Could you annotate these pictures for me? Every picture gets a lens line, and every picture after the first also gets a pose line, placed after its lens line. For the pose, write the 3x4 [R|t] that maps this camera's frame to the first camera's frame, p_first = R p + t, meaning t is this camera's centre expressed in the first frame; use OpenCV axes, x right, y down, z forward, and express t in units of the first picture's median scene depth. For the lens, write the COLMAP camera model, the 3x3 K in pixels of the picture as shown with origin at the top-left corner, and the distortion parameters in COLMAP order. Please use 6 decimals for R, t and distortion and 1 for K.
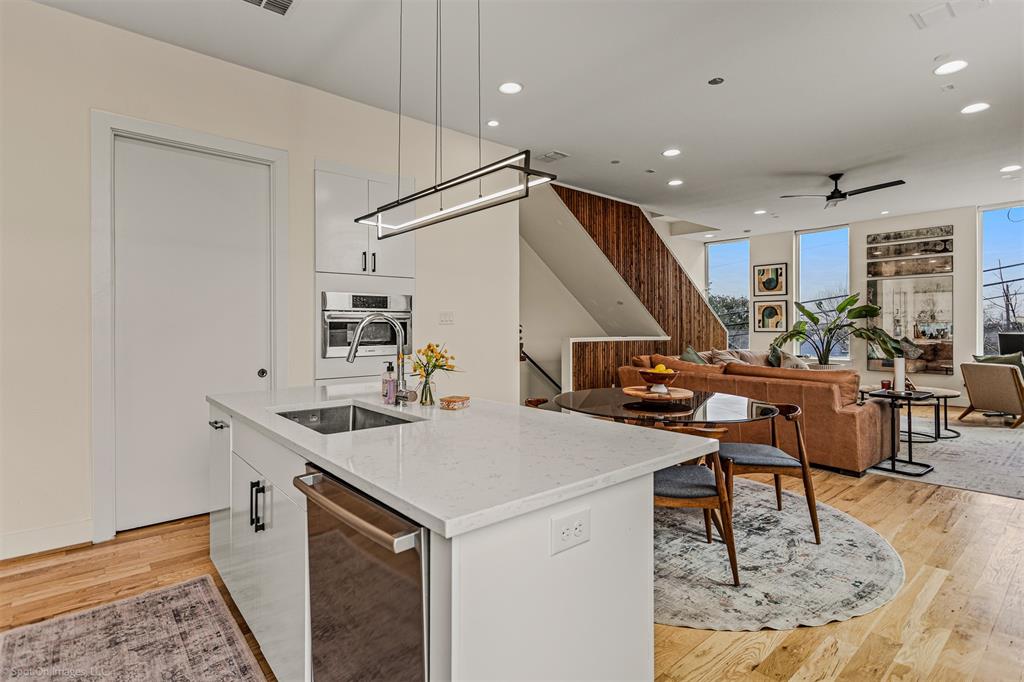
lens RADIAL K [[493.3, 0, 502.7], [0, 493.3, 333.6], [0, 0, 1]] dist [0.001322, 0.000193]
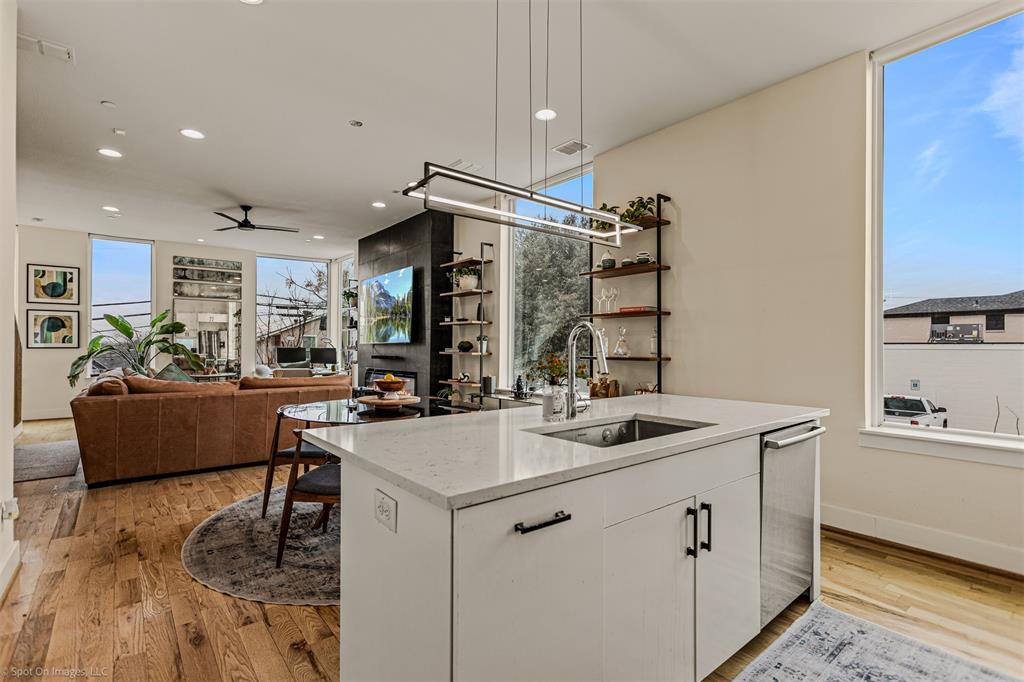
lens RADIAL K [[493.3, 0, 504.4], [0, 493.3, 342.6], [0, 0, 1]] dist [0.001322, 0.000193]
pose [[0.018248, 0.008267, 0.999799, -0.296508], [0.011278, 0.999900, -0.008474, 0.002689], [-0.999770, 0.011430, 0.018153, 0.273536]]
